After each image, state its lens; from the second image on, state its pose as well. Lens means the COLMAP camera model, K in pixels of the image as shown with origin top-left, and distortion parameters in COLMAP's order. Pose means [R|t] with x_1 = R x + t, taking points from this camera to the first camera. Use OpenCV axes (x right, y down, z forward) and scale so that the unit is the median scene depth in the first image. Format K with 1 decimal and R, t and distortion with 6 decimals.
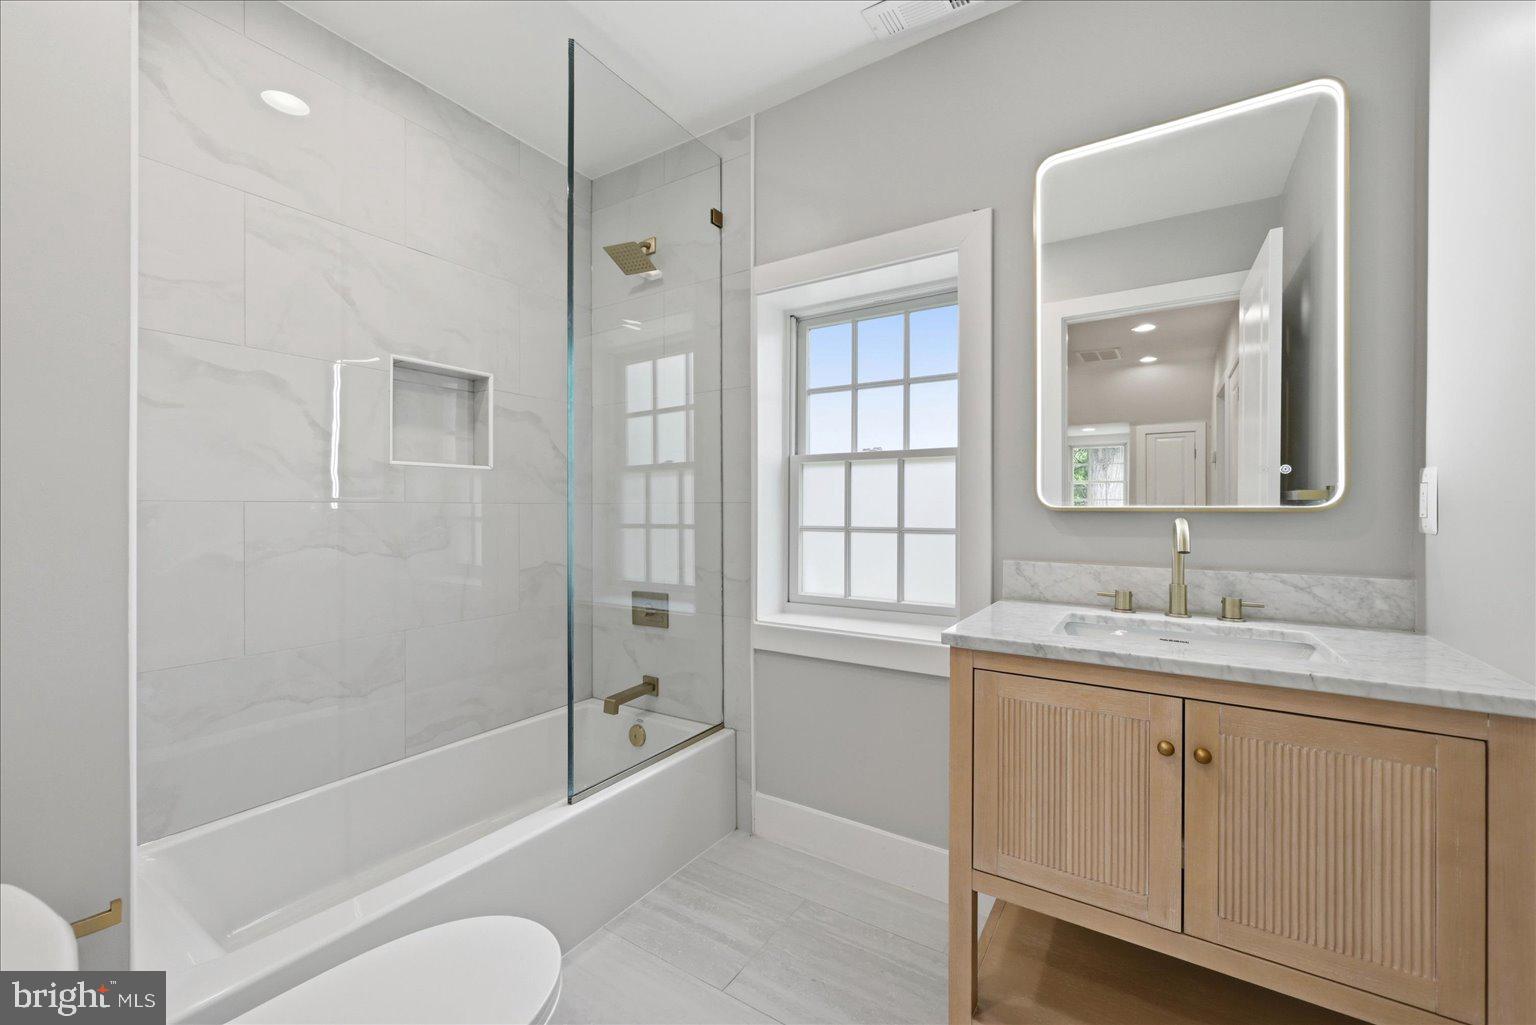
lens RADIAL K [[613.9, 0, 772.1], [0, 613.9, 509.8], [0, 0, 1]] dist [0.000512, 0.000168]
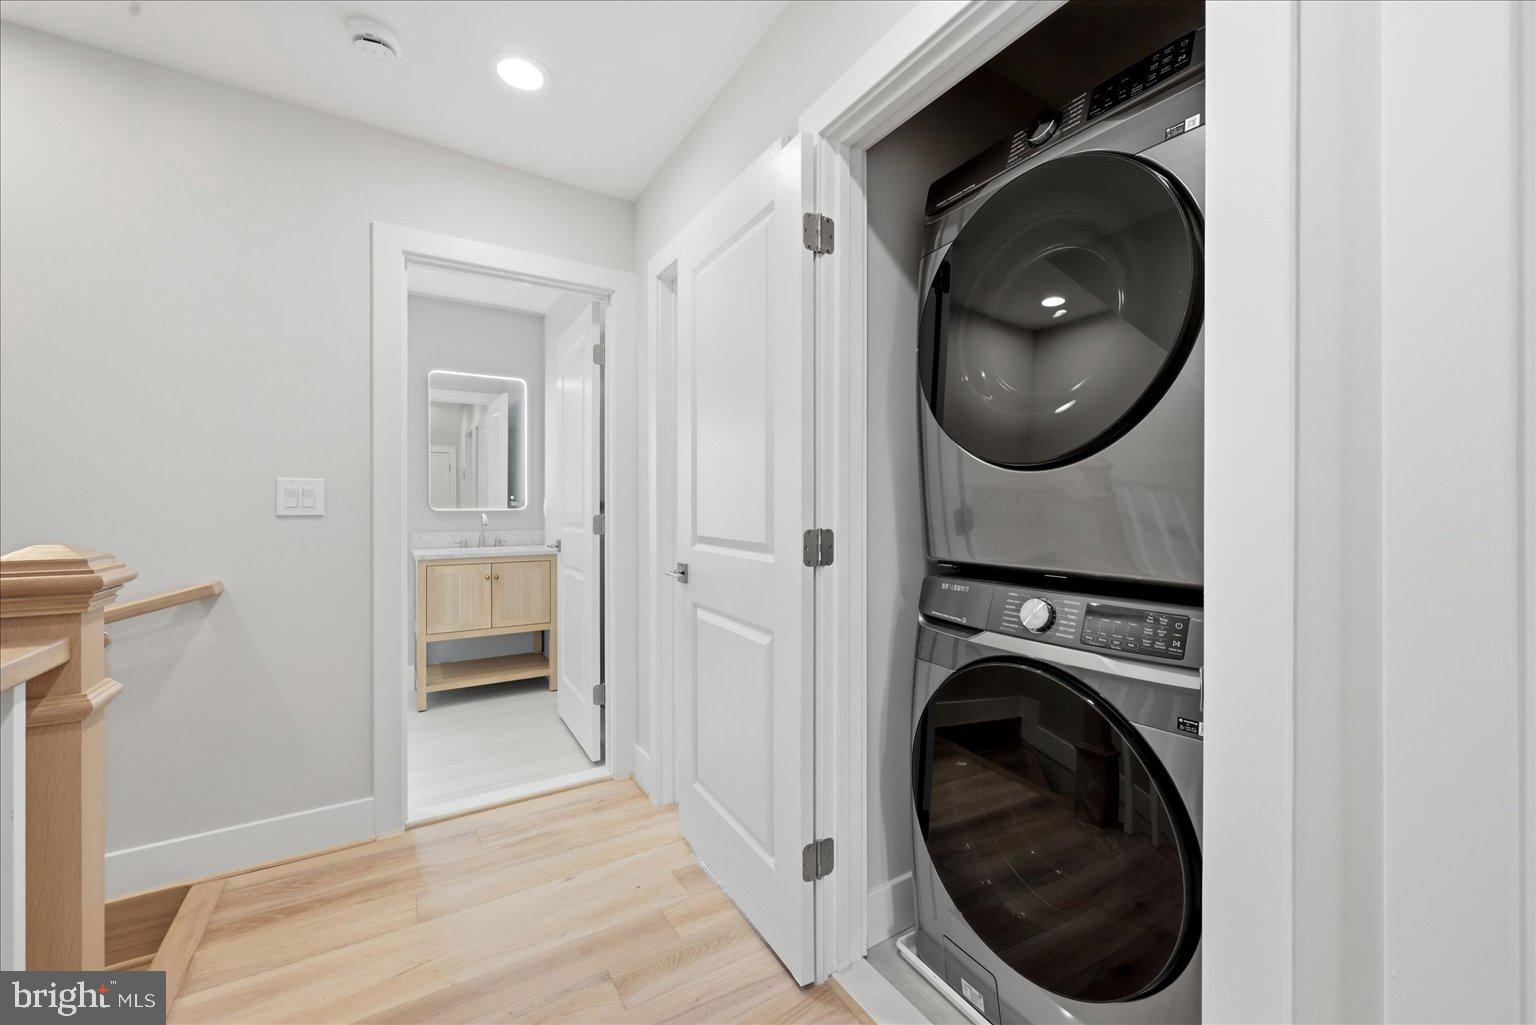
lens RADIAL K [[613.9, 0, 772.1], [0, 613.9, 509.8], [0, 0, 1]] dist [0.000512, 0.000168]
pose [[0.436319, -0.009199, 0.899745, -1.387273], [0.002970, 0.999957, 0.008783, -0.028576], [-0.899787, -0.001160, 0.436328, -1.543912]]
